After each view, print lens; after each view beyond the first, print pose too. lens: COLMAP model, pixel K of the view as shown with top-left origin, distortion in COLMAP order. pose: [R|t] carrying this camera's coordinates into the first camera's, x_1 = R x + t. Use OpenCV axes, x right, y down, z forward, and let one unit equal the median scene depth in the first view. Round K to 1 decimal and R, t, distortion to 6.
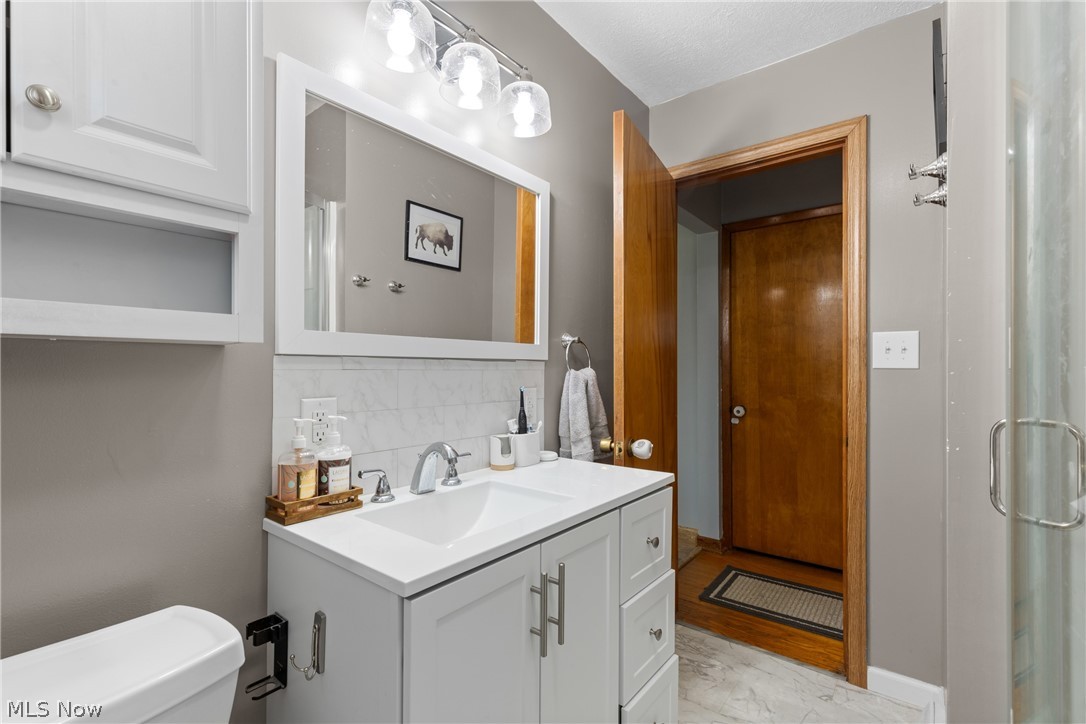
lens RADIAL K [[485.9, 0, 543.2], [0, 485.9, 363.3], [0, 0, 1]] dist [0.004165, -0.001393]
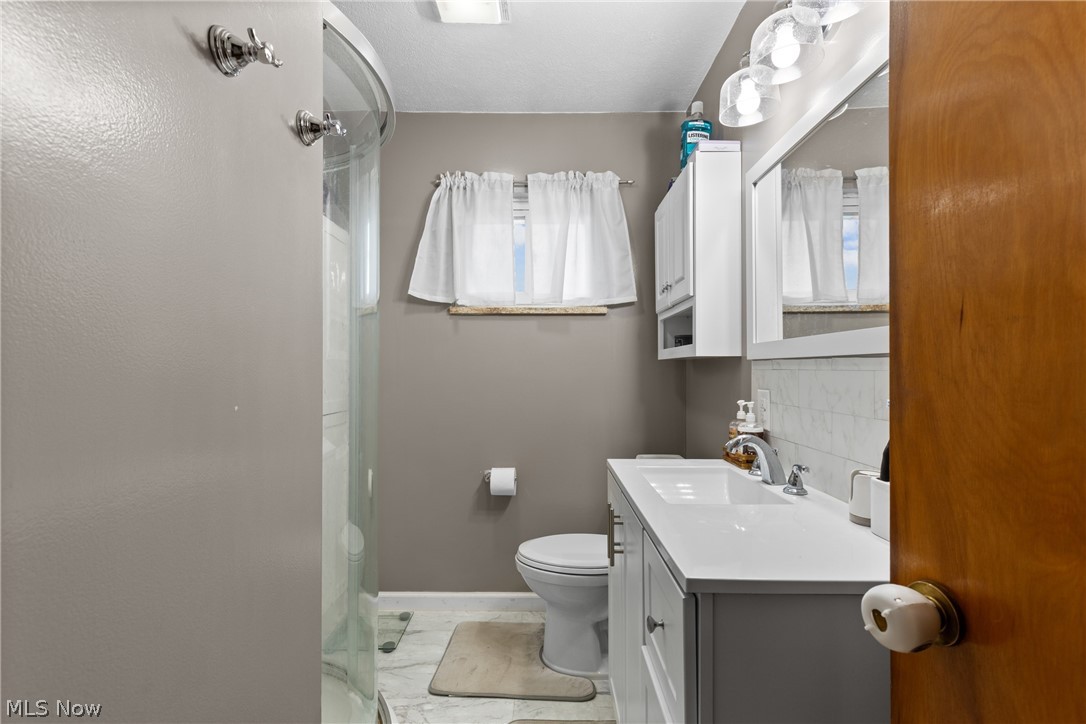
lens RADIAL K [[485.9, 0, 541.8], [0, 485.9, 365.3], [0, 0, 1]] dist [0.004165, -0.001393]
pose [[-0.790466, -0.007384, -0.612462, 0.732280], [0.001728, 0.999896, -0.014285, 0.016587], [0.612504, -0.012350, -0.790371, 1.382532]]
